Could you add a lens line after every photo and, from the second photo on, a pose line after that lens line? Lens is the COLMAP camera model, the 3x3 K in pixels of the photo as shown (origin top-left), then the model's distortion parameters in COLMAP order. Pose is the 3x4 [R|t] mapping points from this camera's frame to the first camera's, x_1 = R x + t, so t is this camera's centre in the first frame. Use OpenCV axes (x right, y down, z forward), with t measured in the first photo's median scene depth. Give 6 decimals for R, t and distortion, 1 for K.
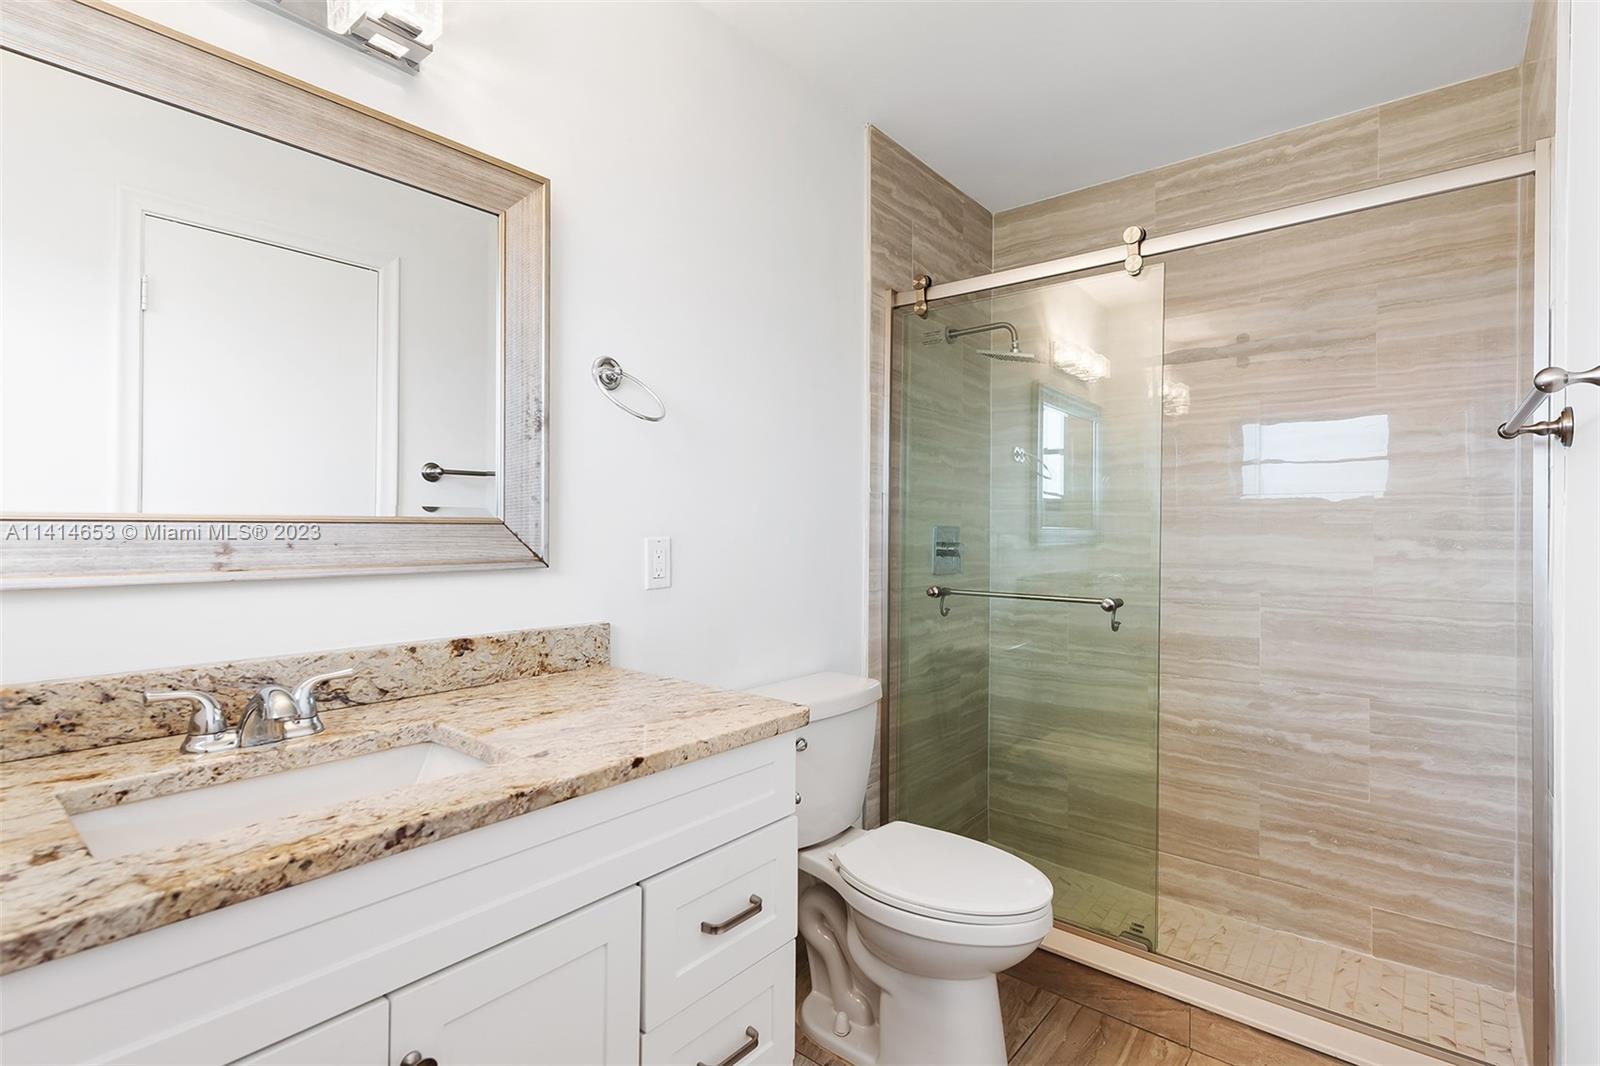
lens RADIAL K [[760.0, 0, 806.1], [0, 760.0, 531.4], [0, 0, 1]] dist [0.012719, -0.001962]
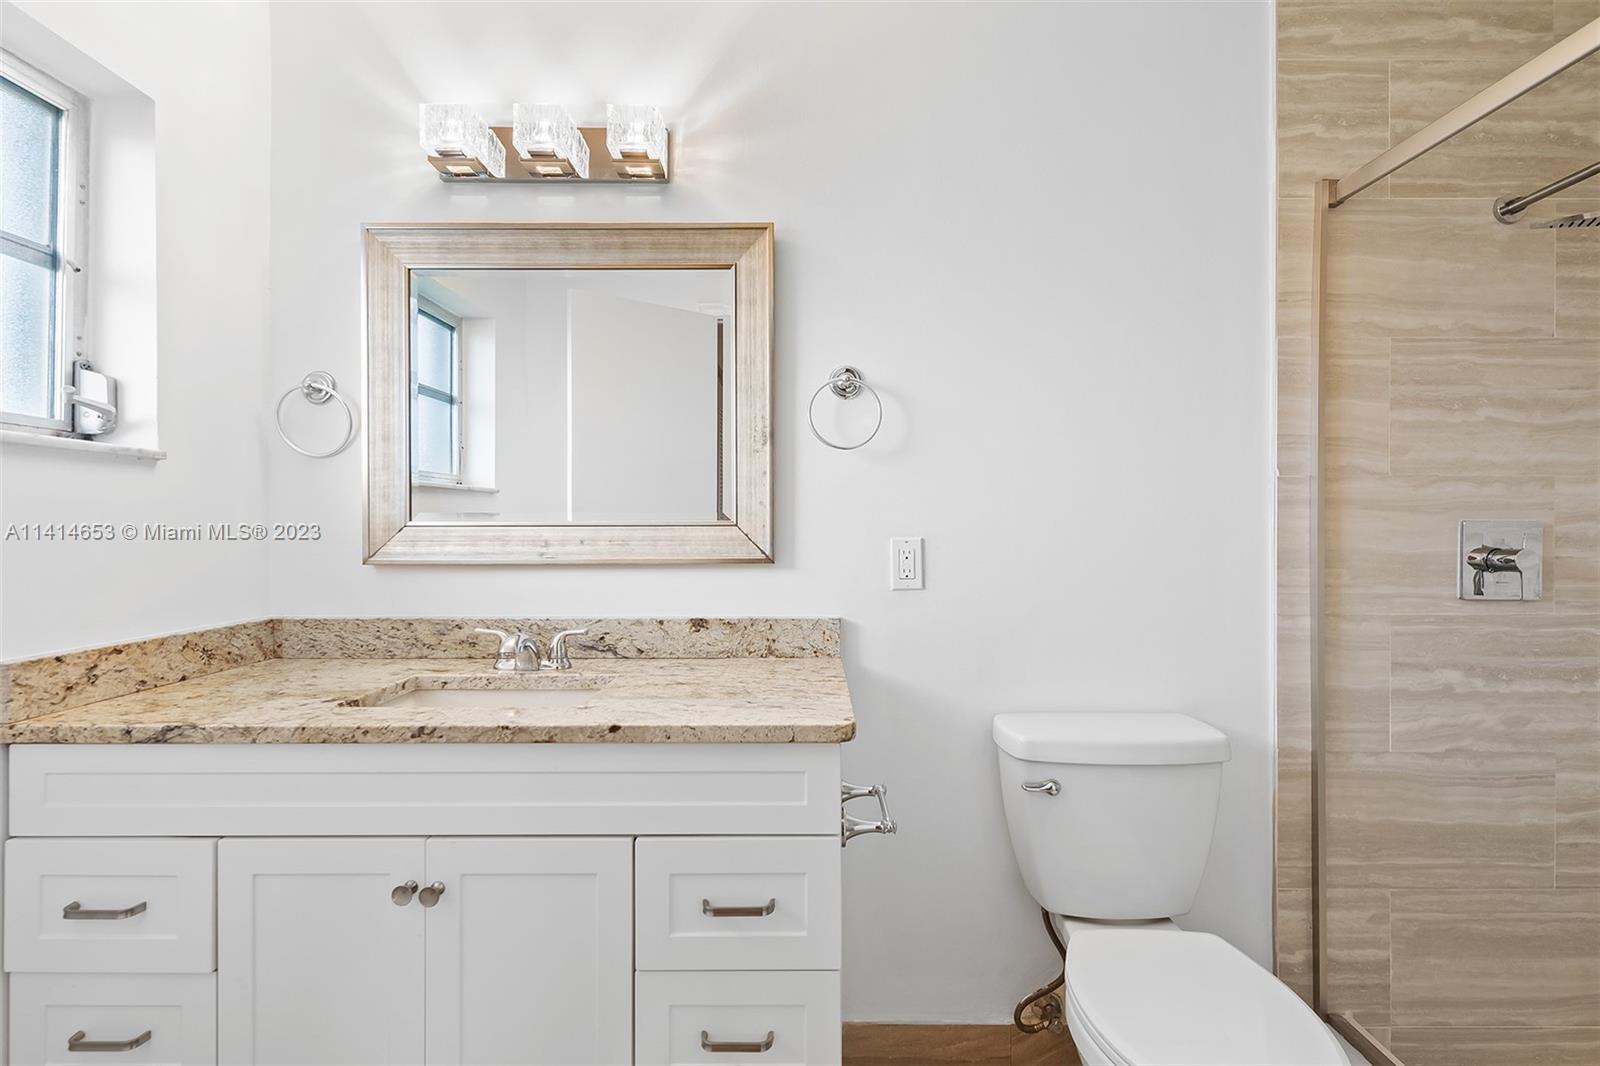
lens RADIAL K [[760.0, 0, 805.5], [0, 760.0, 531.1], [0, 0, 1]] dist [0.012719, -0.001962]
pose [[0.633532, -0.003731, -0.773707, 0.622877], [0.001850, 0.999993, -0.003307, 0.002930], [0.773714, 0.000664, 0.633535, 0.348326]]
